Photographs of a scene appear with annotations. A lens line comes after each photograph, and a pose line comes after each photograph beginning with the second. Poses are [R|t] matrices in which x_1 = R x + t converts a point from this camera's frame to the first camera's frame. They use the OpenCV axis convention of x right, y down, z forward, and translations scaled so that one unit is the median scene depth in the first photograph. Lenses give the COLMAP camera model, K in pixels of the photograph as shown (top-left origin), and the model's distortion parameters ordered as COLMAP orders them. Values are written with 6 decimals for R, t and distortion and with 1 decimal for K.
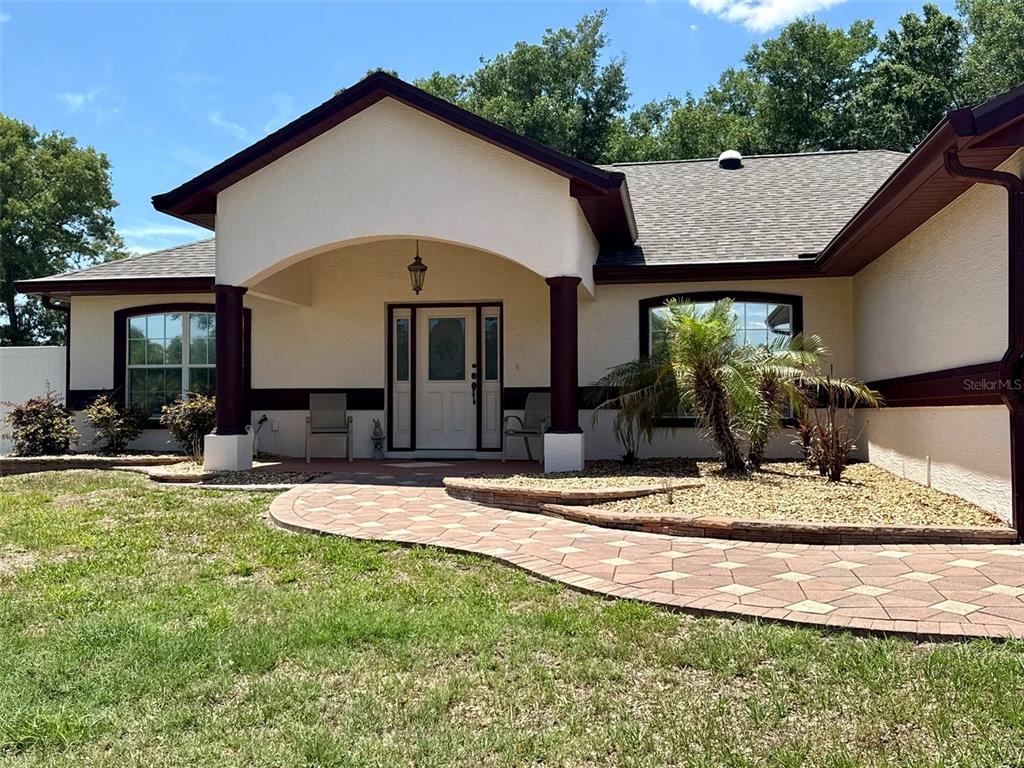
lens RADIAL K [[966.5, 0, 507.2], [0, 966.5, 388.0], [0, 0, 1]] dist [0.189878, -0.559332]
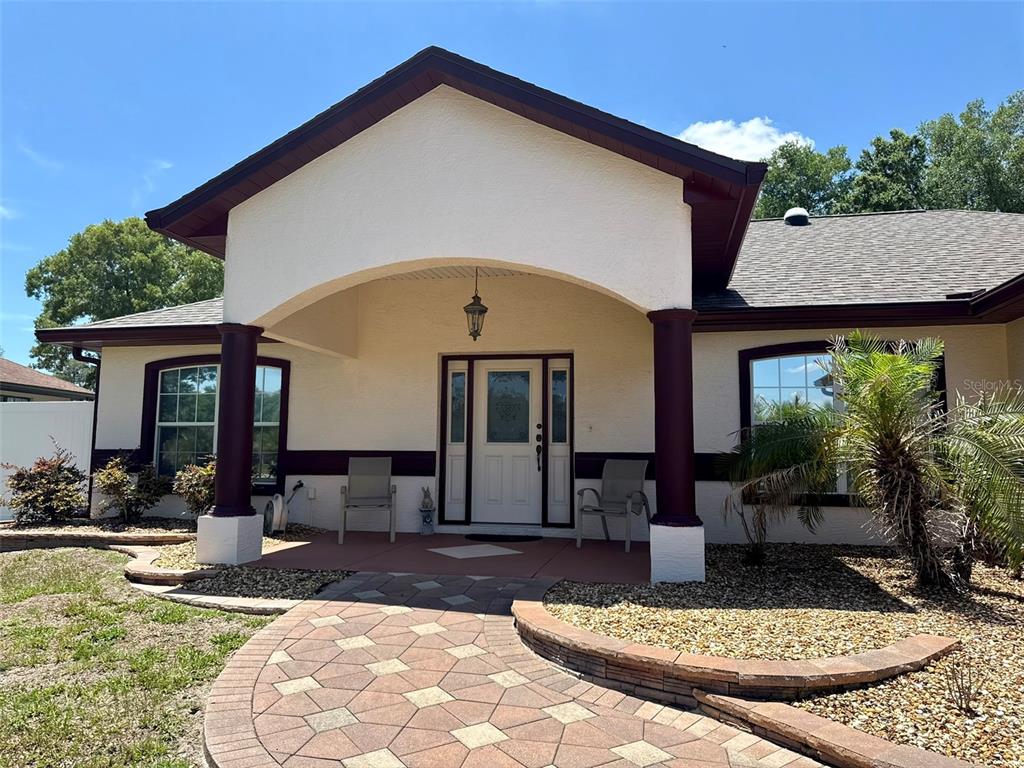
lens RADIAL K [[713.2, 0, 512.0], [0, 713.2, 384.0], [0, 0, 1]] dist [0.054895, -0.000316]
pose [[0.999223, 0.007137, -0.038749, -0.034321], [-0.009989, 0.997214, -0.073916, -0.013239], [0.038113, 0.074245, 0.996511, 0.360398]]
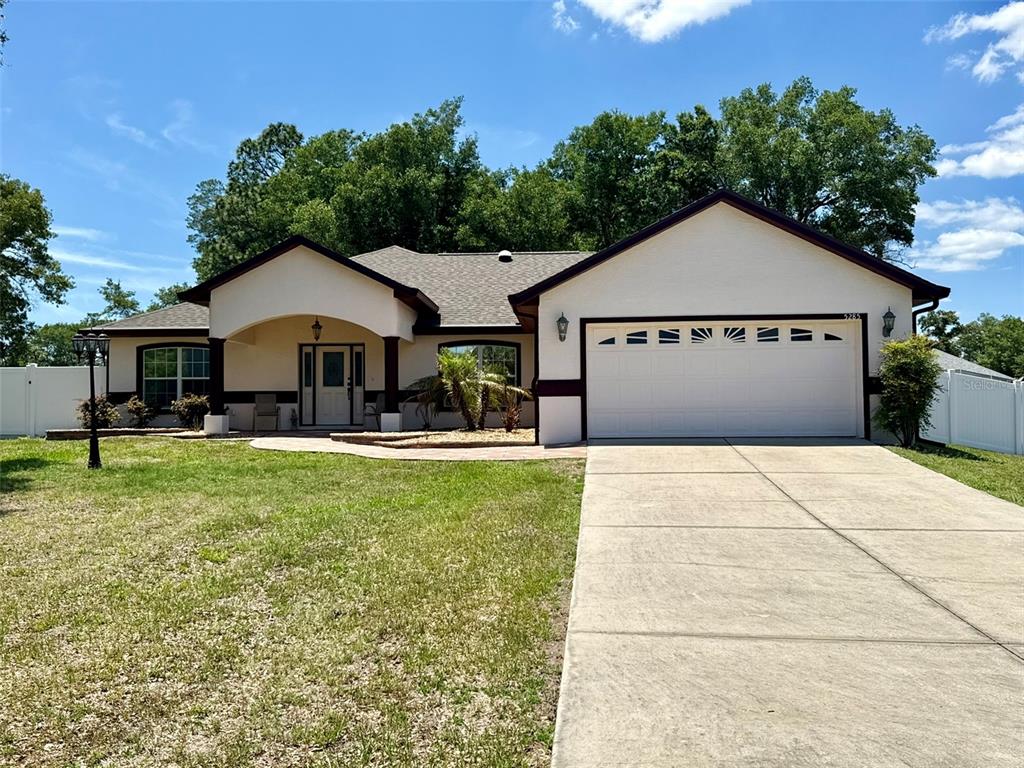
lens RADIAL K [[940.1, 0, 512.0], [0, 940.1, 384.0], [0, 0, 1]] dist [0.172060, -0.340072]
pose [[0.993224, 0.000918, 0.116209, 0.063715], [-0.000267, 0.999984, -0.005612, -0.002960], [-0.116213, 0.005543, 0.993209, -0.791592]]
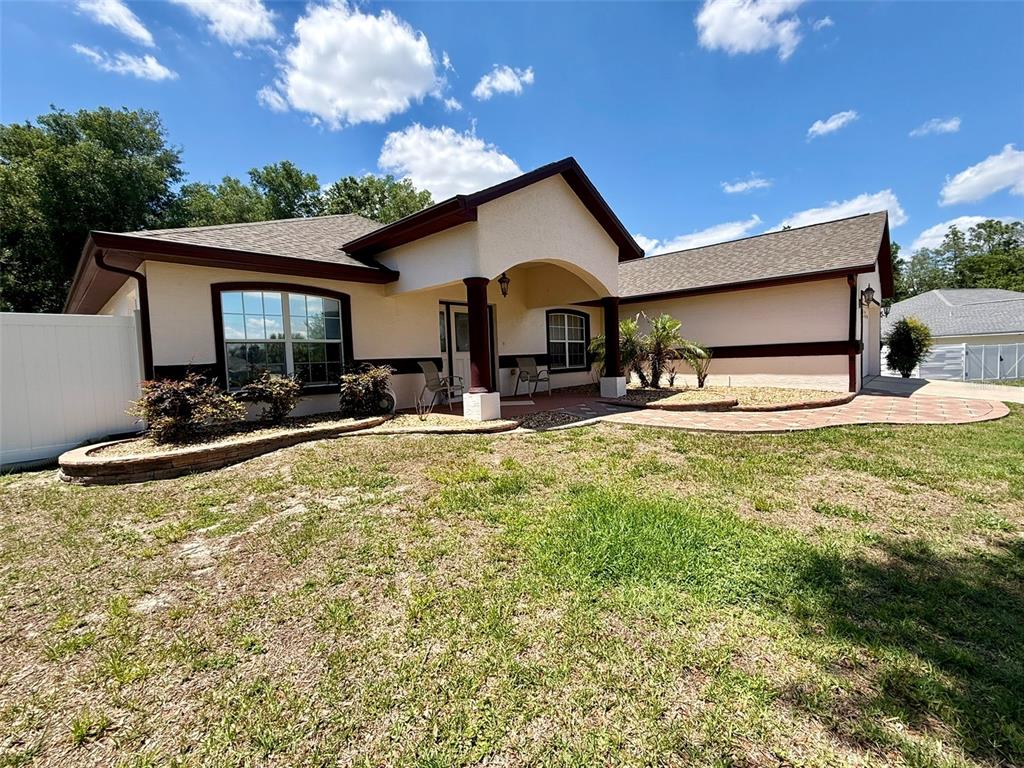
lens RADIAL K [[439.7, 0, 512.0], [0, 439.7, 384.0], [0, 0, 1]] dist [0.001078, 0.000106]
pose [[0.549611, -0.067587, 0.832683, -0.639394], [0.018017, 0.997449, 0.069069, -0.003754], [-0.835227, -0.022959, 0.549426, 0.538627]]
